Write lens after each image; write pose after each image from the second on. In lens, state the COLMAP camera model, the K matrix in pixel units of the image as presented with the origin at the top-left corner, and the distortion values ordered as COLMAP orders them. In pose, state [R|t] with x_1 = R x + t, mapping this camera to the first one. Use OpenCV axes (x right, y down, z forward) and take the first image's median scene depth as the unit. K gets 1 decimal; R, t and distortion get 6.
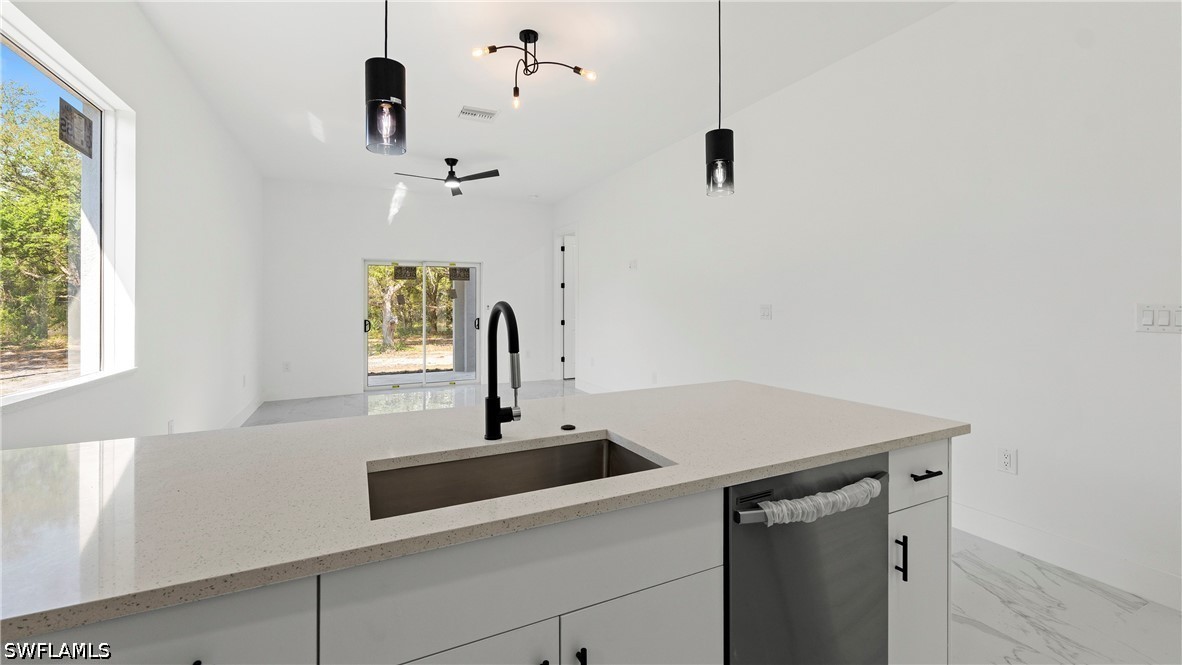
lens RADIAL K [[484.4, 0, 590.6], [0, 484.4, 297.0], [0, 0, 1]] dist [-0.005942, 0.002359]
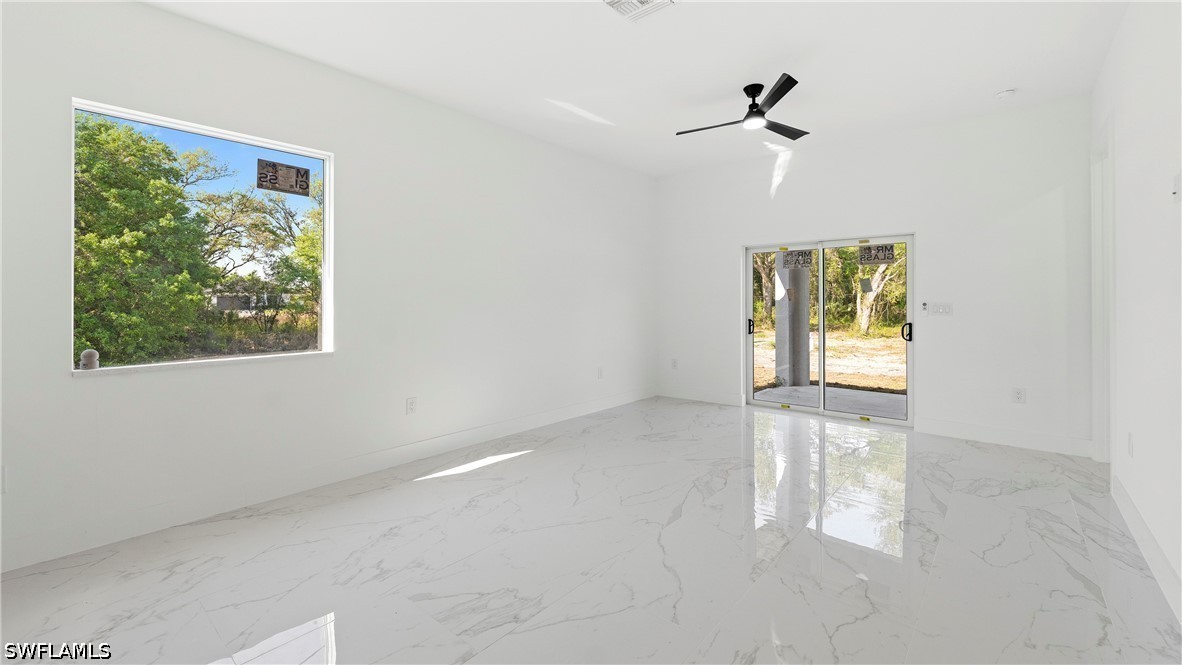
lens RADIAL K [[484.4, 0, 597.7], [0, 484.4, 301.9], [0, 0, 1]] dist [-0.005942, 0.002359]
pose [[0.405177, 0.004565, -0.914227, 0.190087], [0.016255, 0.999793, 0.012196, 0.002825], [0.914094, -0.019802, 0.405019, 0.415380]]
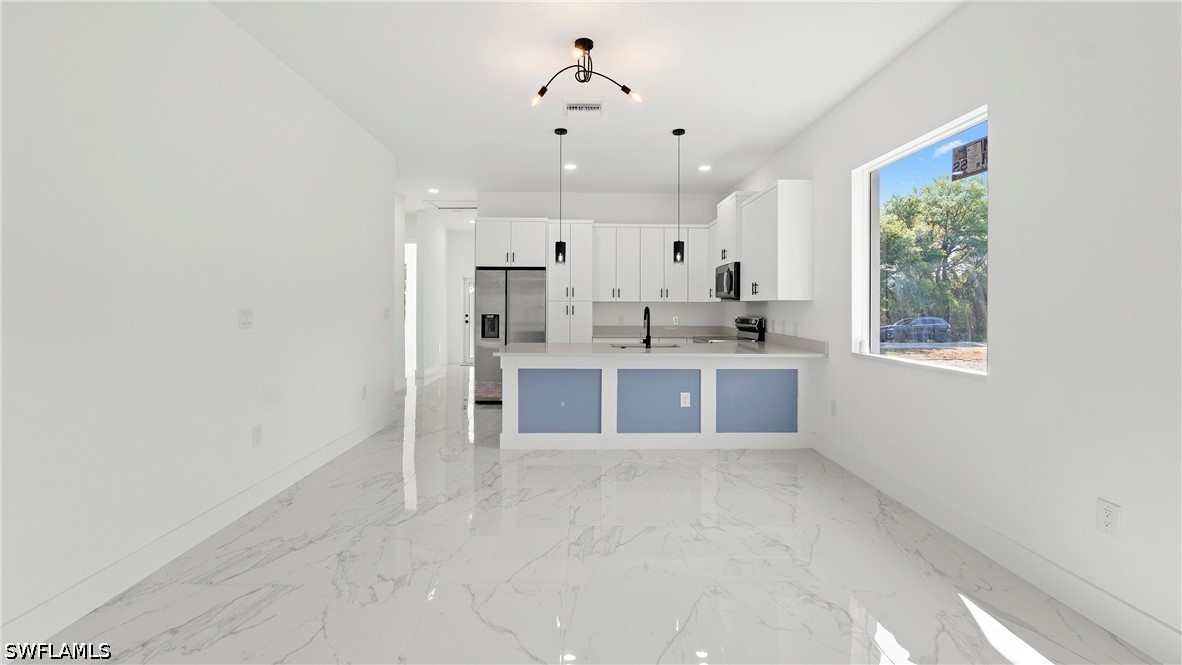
lens RADIAL K [[484.4, 0, 584.0], [0, 484.4, 308.1], [0, 0, 1]] dist [-0.005942, 0.002359]
pose [[-0.903503, 0.001792, 0.428578, -0.238161], [-0.002255, 0.999958, -0.008934, 0.008481], [-0.428576, -0.009038, -0.903461, 0.808762]]
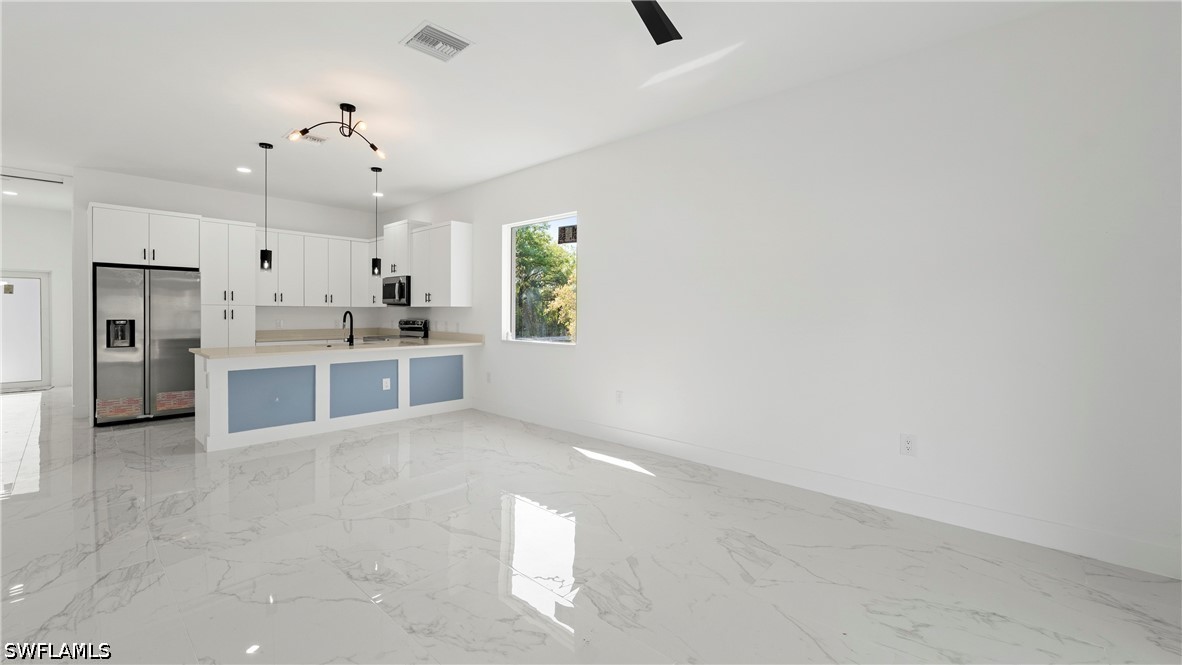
lens RADIAL K [[484.4, 0, 582.0], [0, 484.4, 326.3], [0, 0, 1]] dist [-0.005942, 0.002359]
pose [[-0.933837, 0.013217, -0.357453, -0.106901], [0.006015, 0.999756, 0.021254, 0.010981], [0.357647, 0.017697, -0.933689, 1.036973]]
